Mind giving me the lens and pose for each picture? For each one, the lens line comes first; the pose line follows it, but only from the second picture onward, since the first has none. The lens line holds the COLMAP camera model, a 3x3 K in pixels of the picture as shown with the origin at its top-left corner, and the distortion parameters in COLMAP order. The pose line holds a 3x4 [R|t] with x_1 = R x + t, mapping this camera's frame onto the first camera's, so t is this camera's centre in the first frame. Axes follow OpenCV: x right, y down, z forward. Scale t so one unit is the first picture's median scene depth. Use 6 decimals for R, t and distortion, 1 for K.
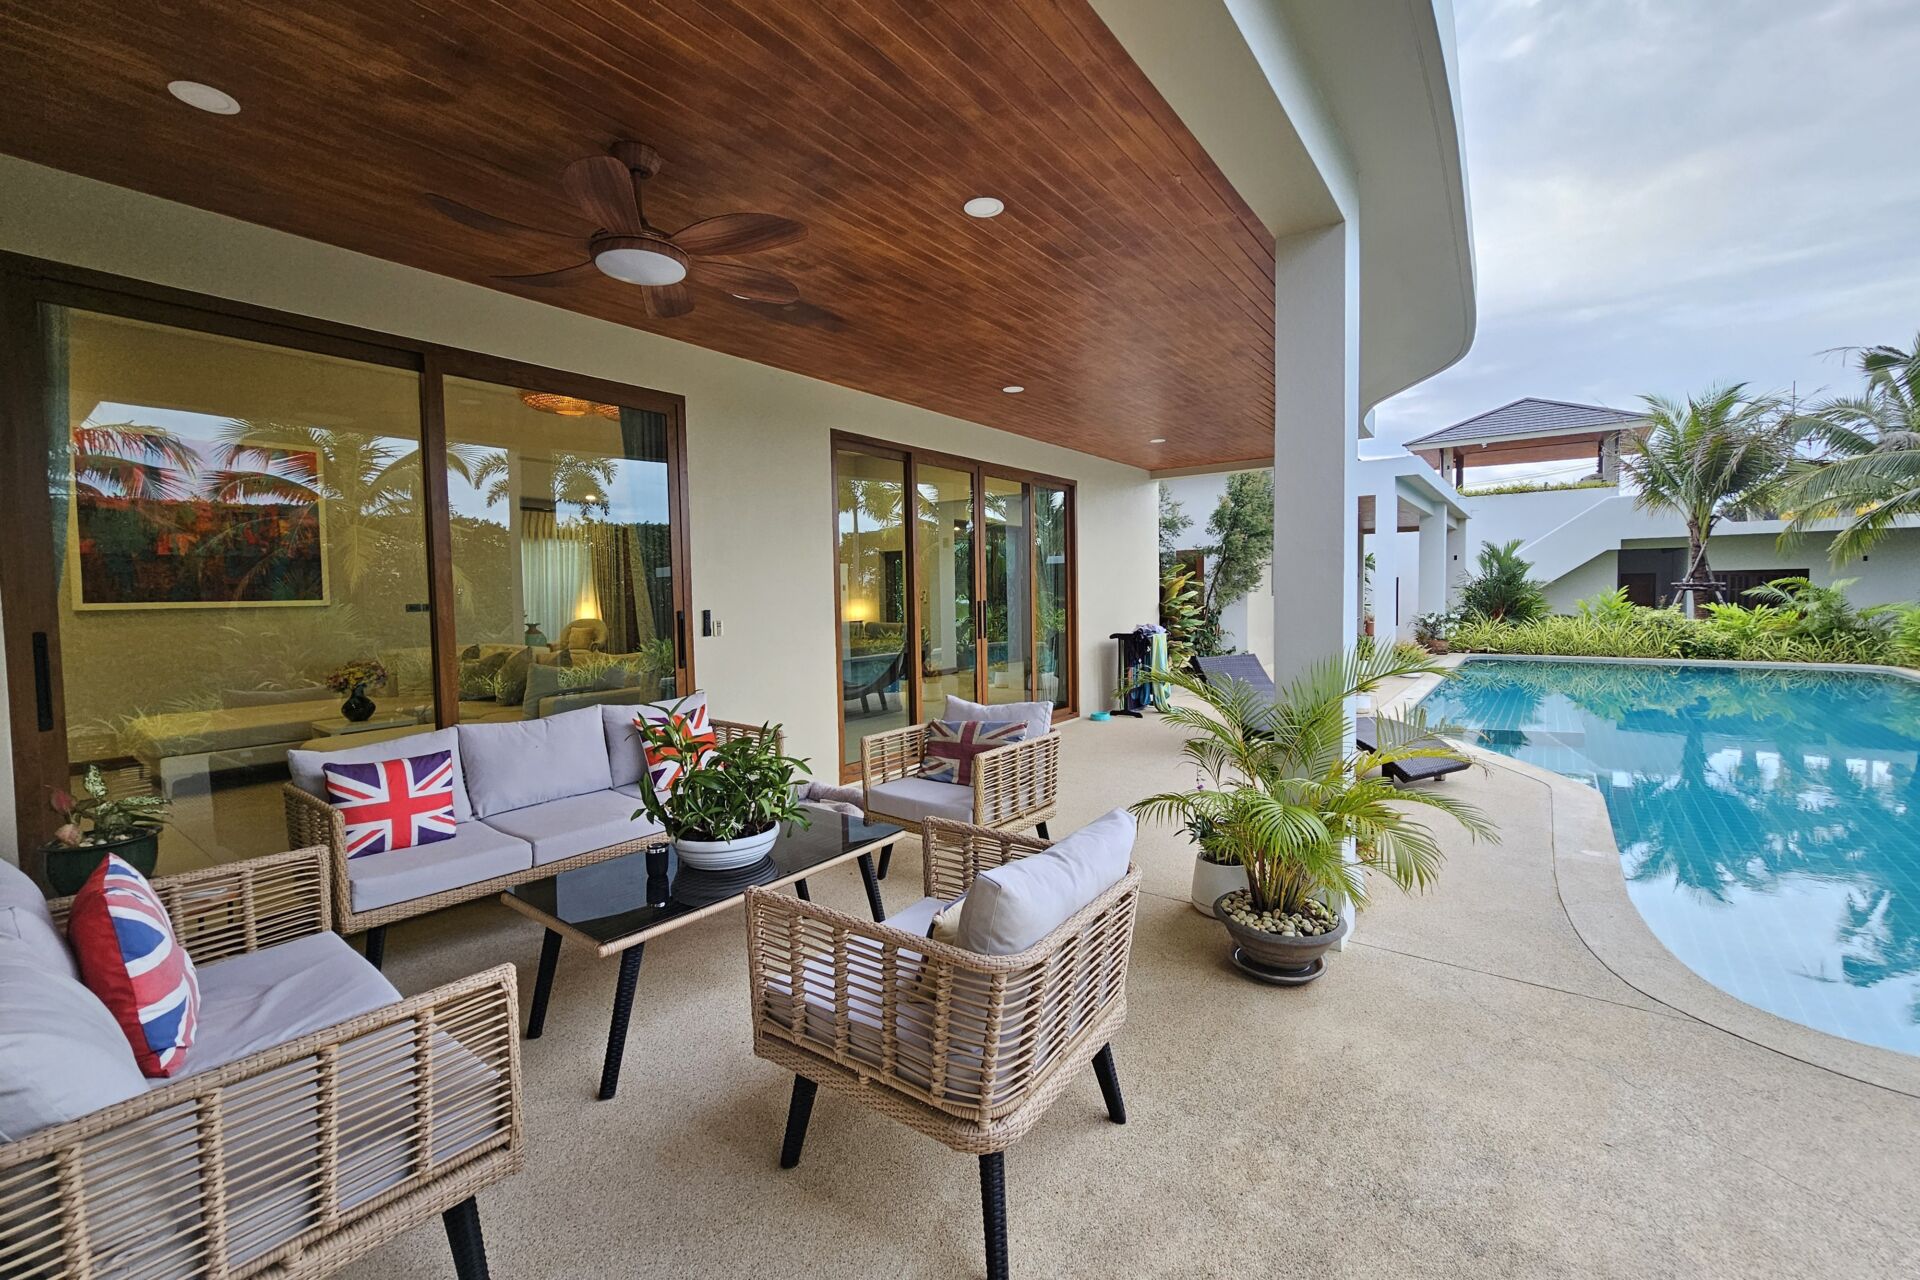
lens RADIAL K [[788.0, 0, 958.9], [0, 788.0, 626.6], [0, 0, 1]] dist [0.000013, -0.000010]
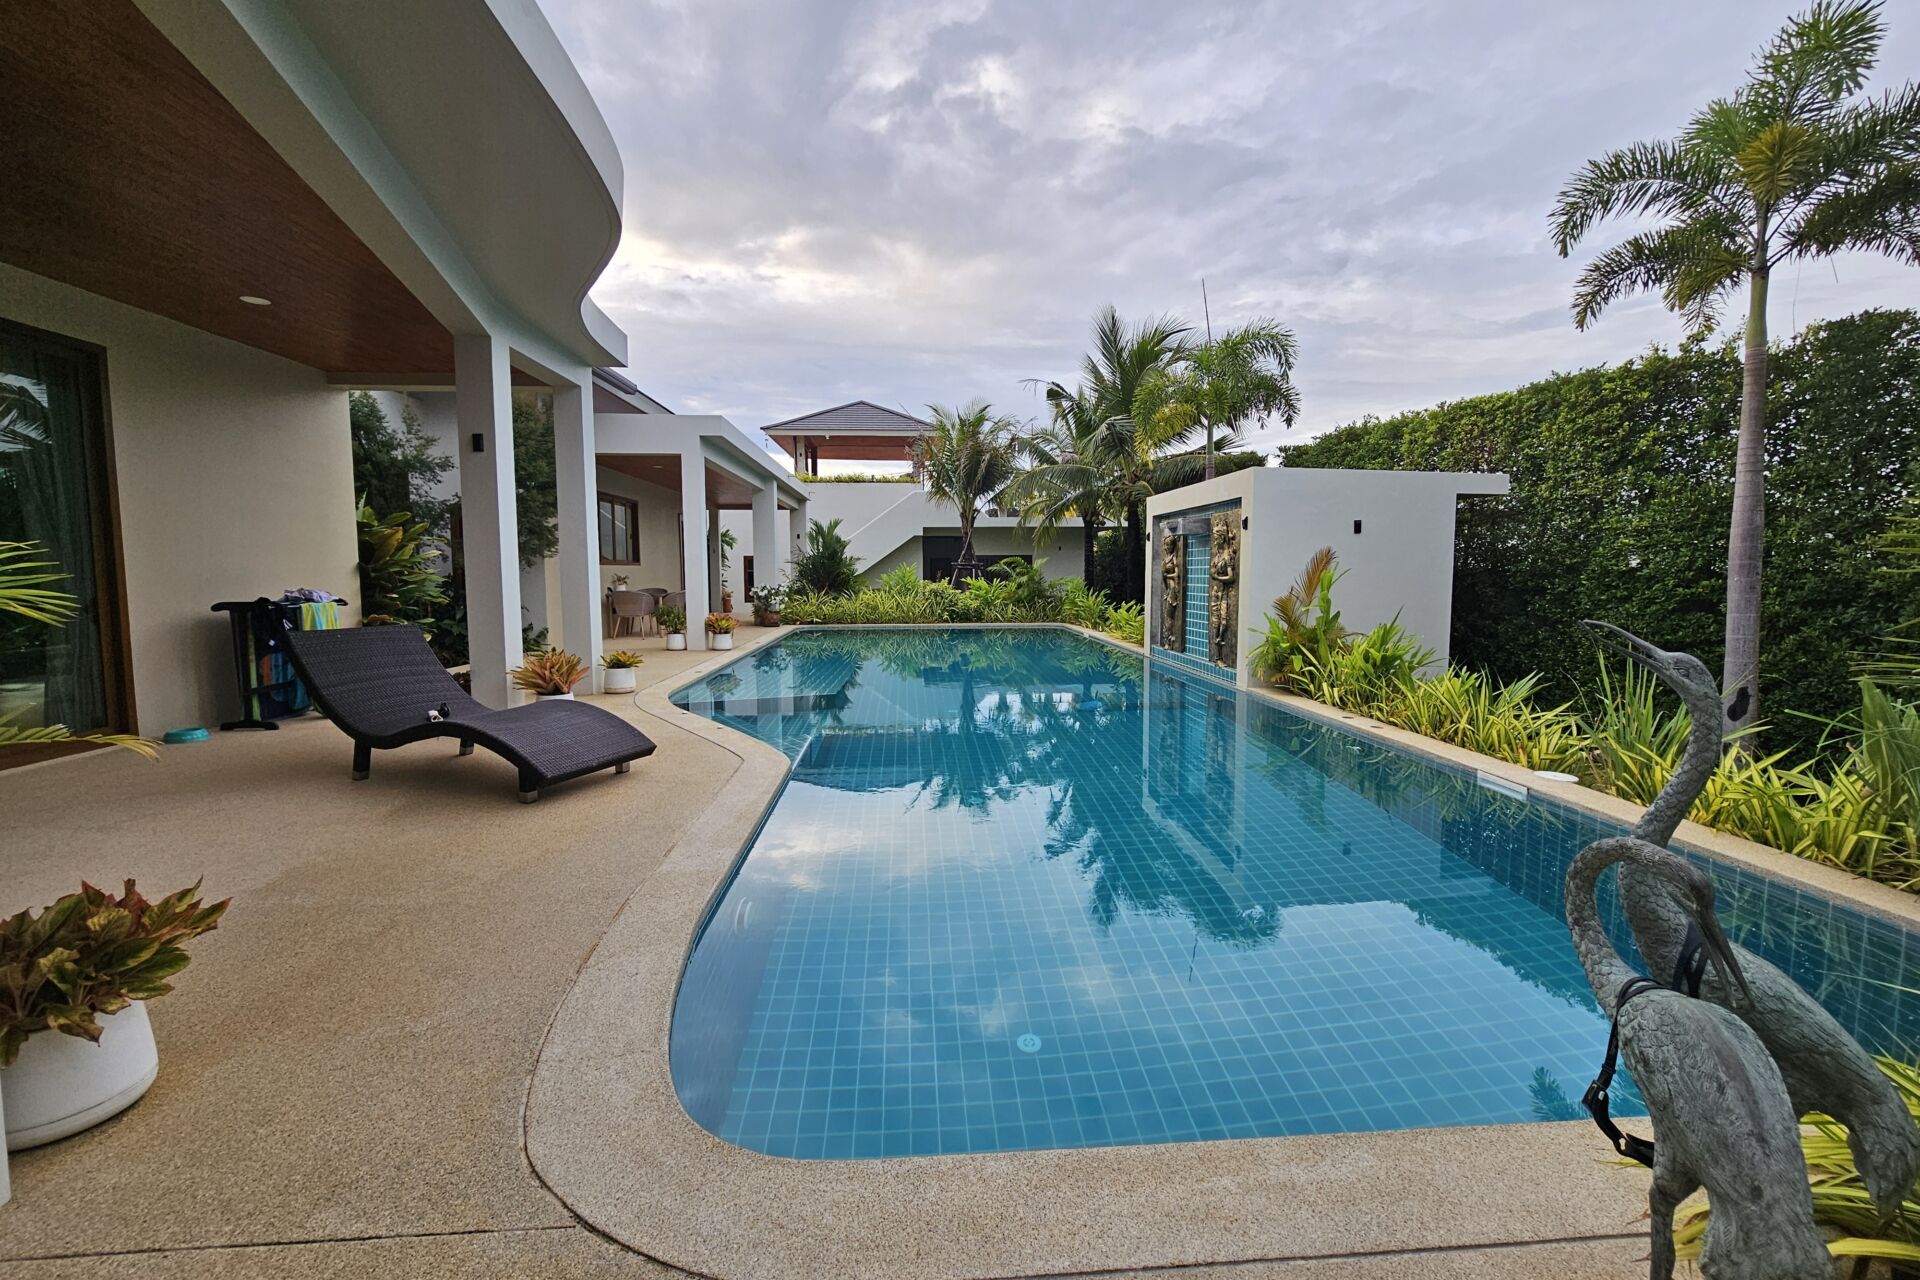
lens RADIAL K [[788.0, 0, 956.1], [0, 788.0, 634.4], [0, 0, 1]] dist [0.000013, -0.000010]
pose [[0.761798, -0.040087, 0.646573, 0.125795], [0.022375, 0.999116, 0.035581, 0.013414], [-0.647428, -0.012639, 0.762022, 0.066163]]
